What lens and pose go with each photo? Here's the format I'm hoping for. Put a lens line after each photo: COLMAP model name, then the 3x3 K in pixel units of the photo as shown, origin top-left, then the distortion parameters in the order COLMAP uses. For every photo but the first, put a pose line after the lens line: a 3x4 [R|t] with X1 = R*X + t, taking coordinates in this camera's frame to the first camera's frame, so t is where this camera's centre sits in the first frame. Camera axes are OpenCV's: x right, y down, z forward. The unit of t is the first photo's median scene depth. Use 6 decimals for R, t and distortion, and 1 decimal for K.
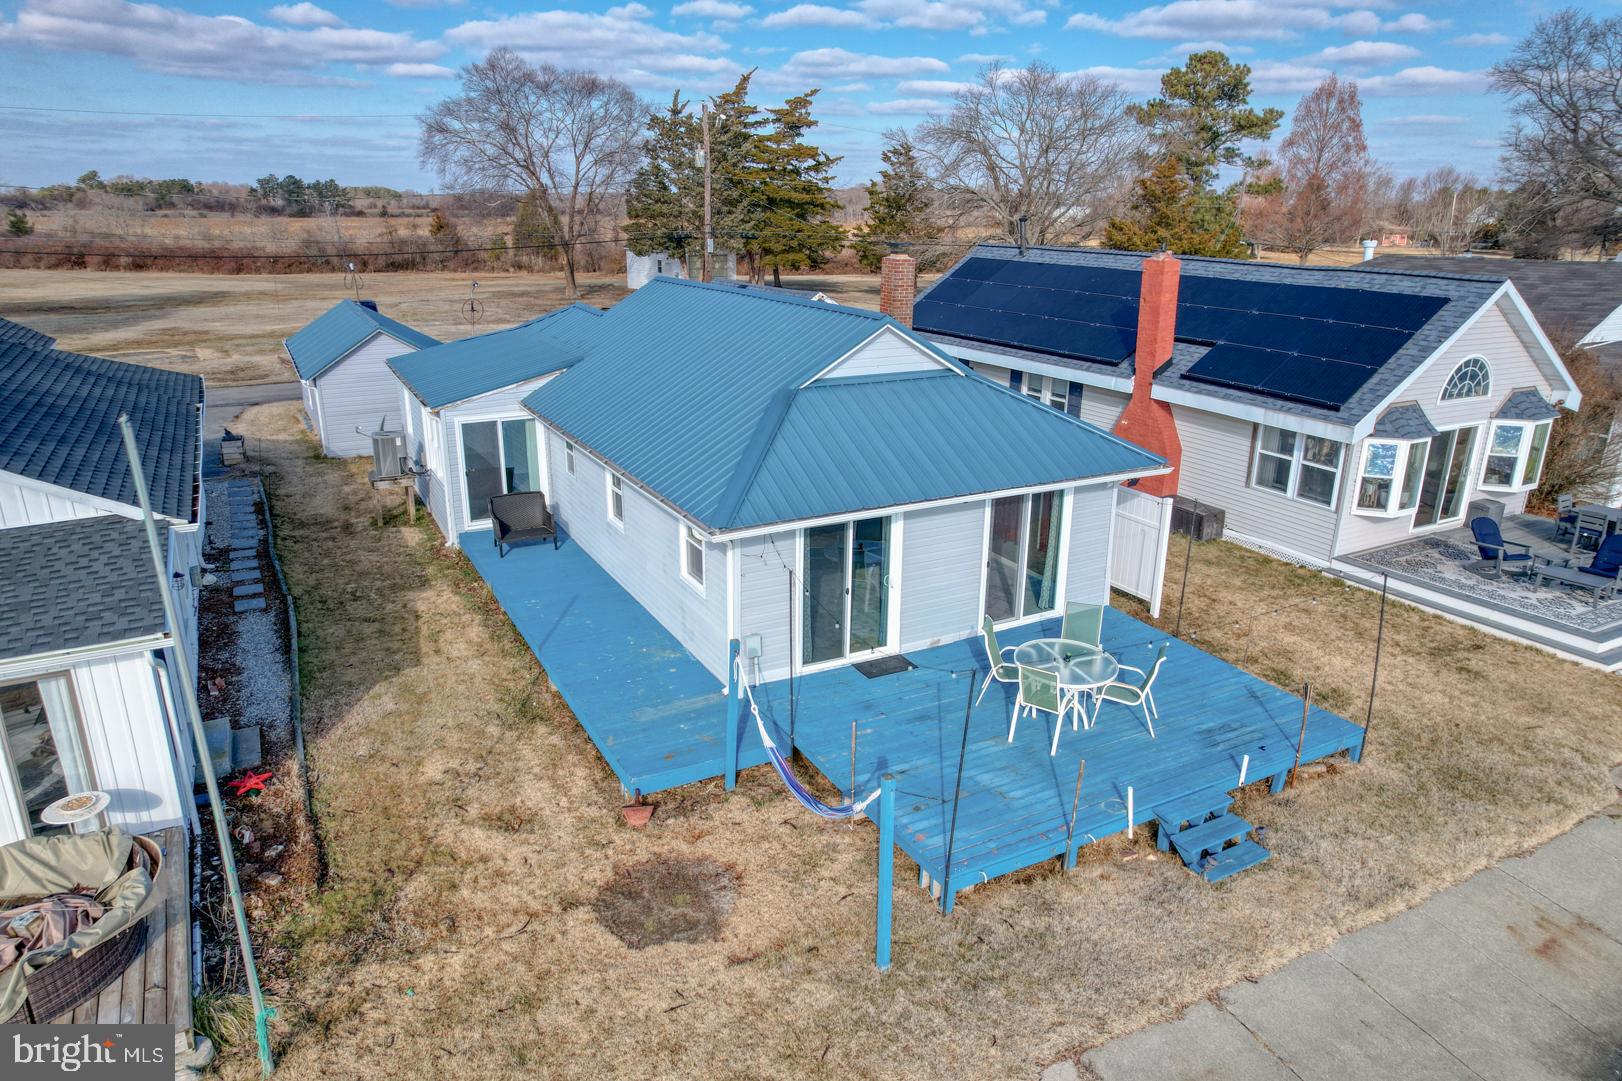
lens RADIAL K [[1047.2, 0, 798.0], [0, 1047.2, 549.4], [0, 0, 1]] dist [-0.069937, 0.053155]
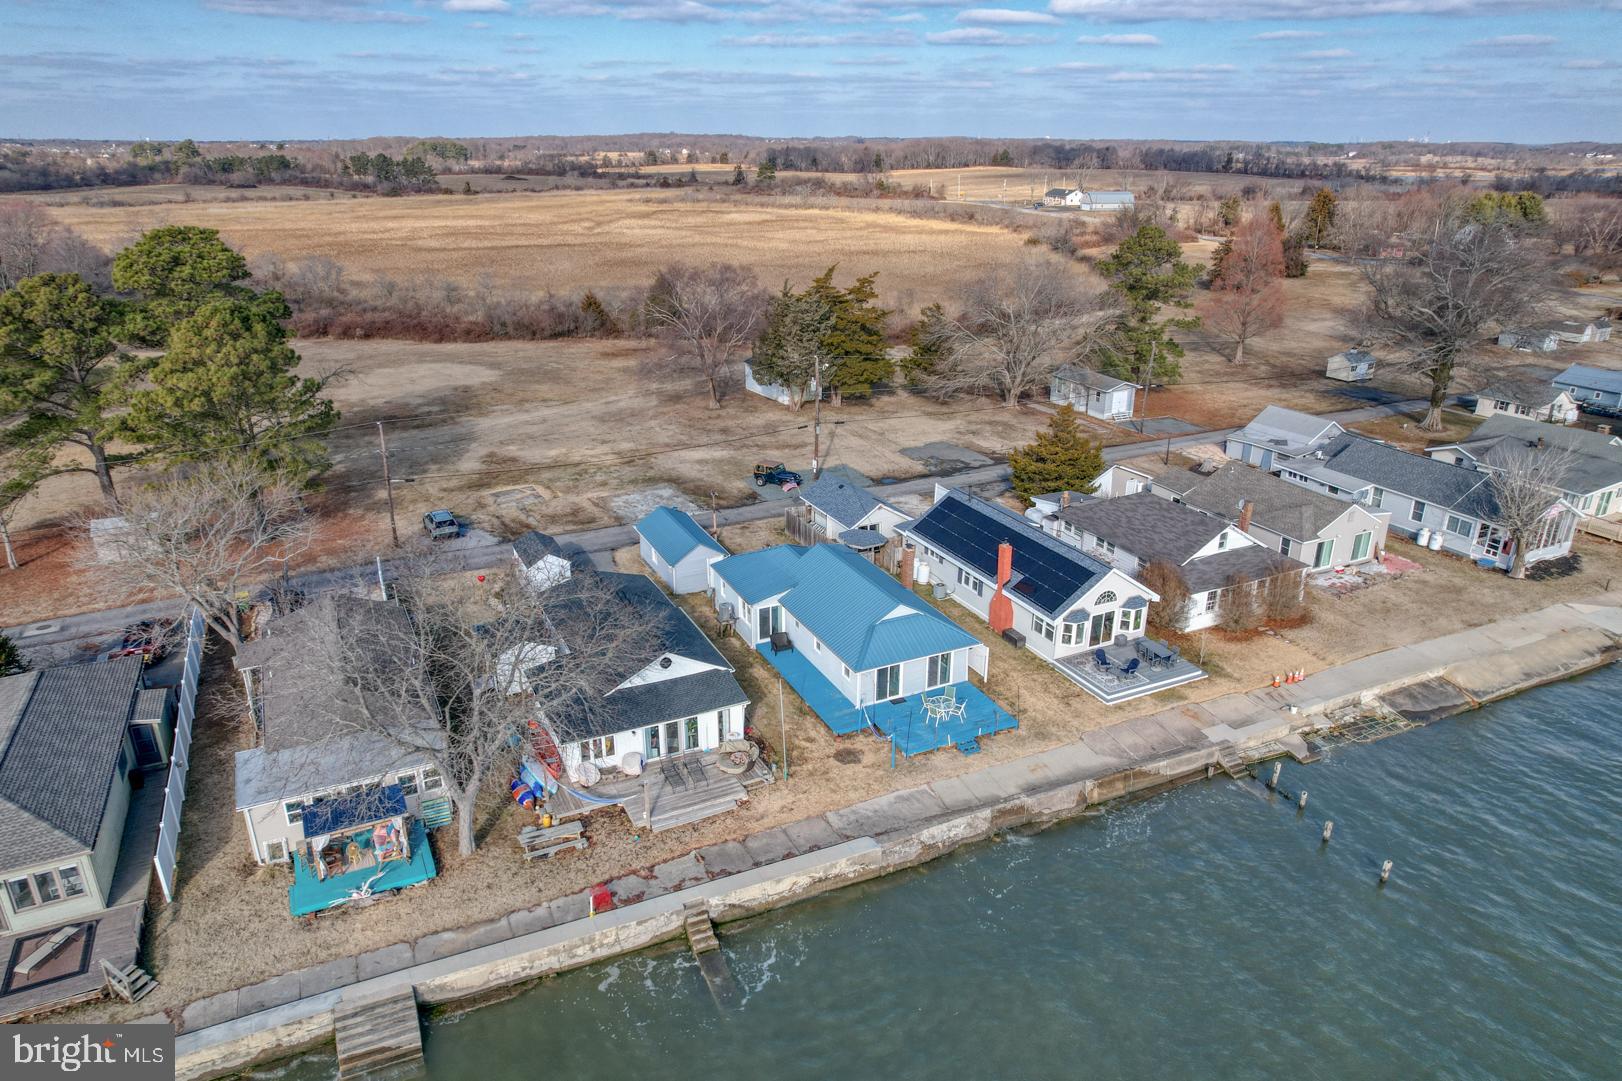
lens RADIAL K [[1047.2, 0, 811.5], [0, 1047.2, 535.2], [0, 0, 1]] dist [-0.069937, 0.053155]
pose [[0.999315, 0.012571, -0.034810, -0.078093], [-0.011061, 0.999003, 0.043258, -0.481384], [0.035319, -0.042843, 0.998457, -2.044436]]
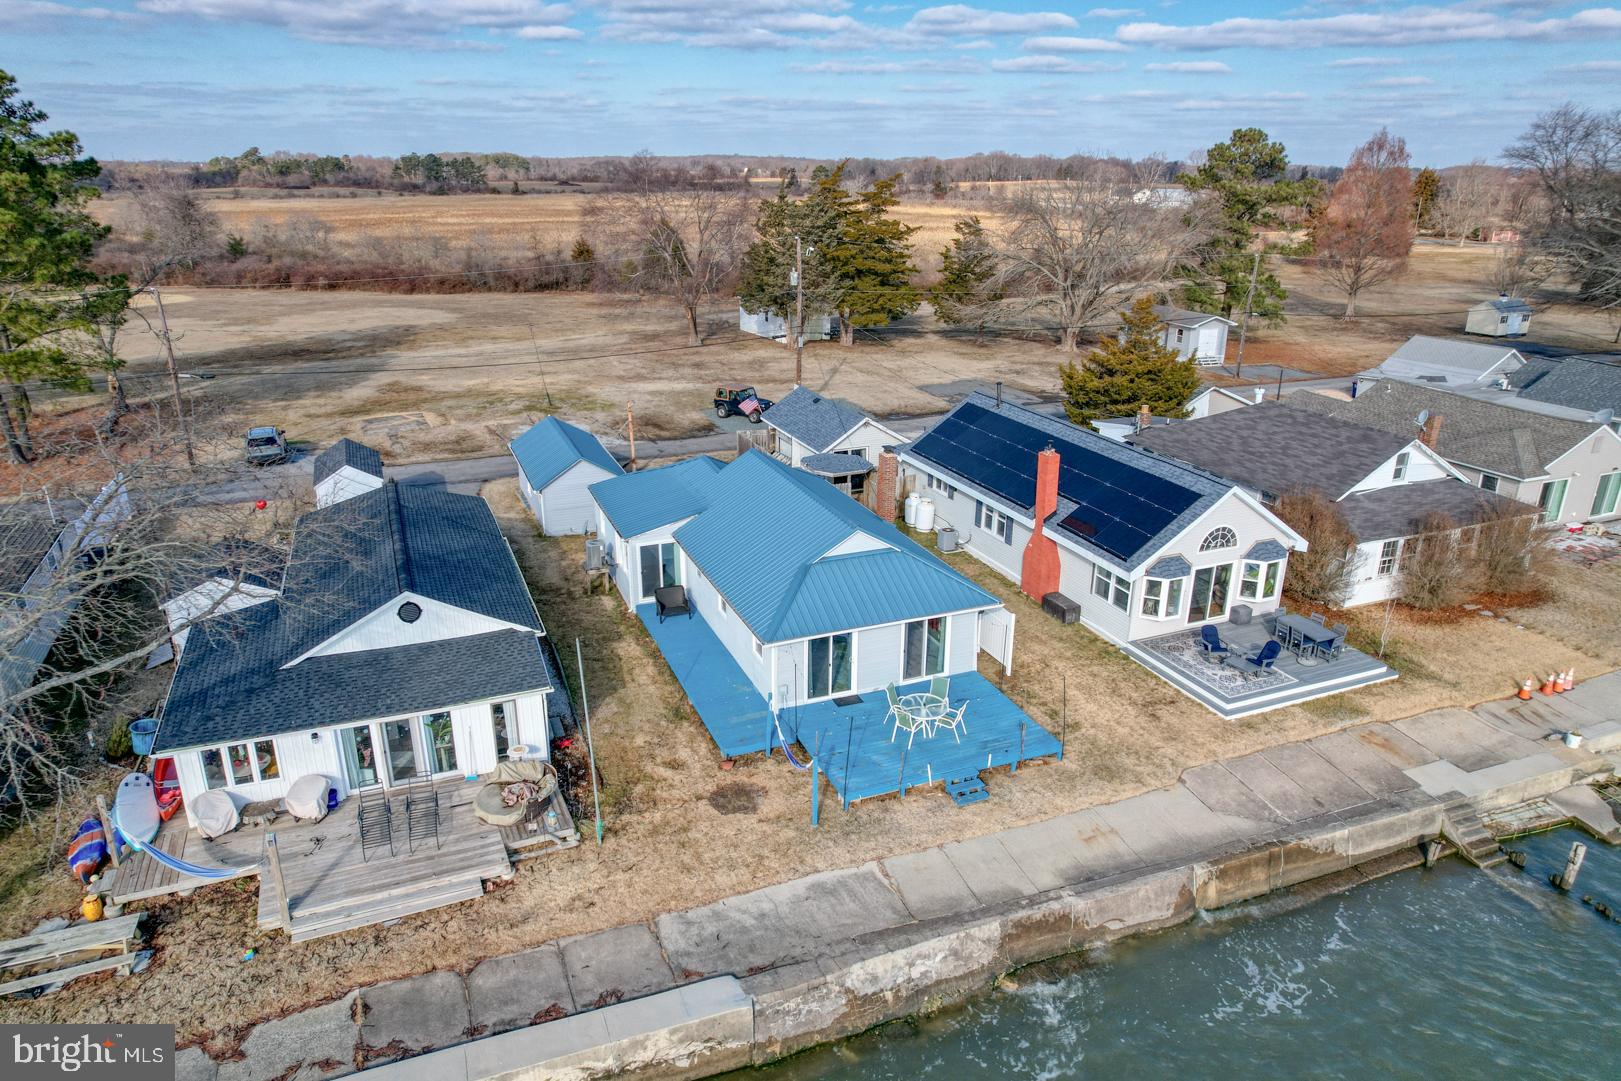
lens RADIAL K [[1046.5, 0, 799.1], [0, 1046.5, 529.3], [0, 0, 1]] dist [-0.069937, 0.053155]
pose [[0.994344, 0.032166, -0.101215, 0.141767], [-0.030426, 0.999362, 0.018685, -0.202167], [0.101752, -0.015500, 0.994689, -0.817879]]
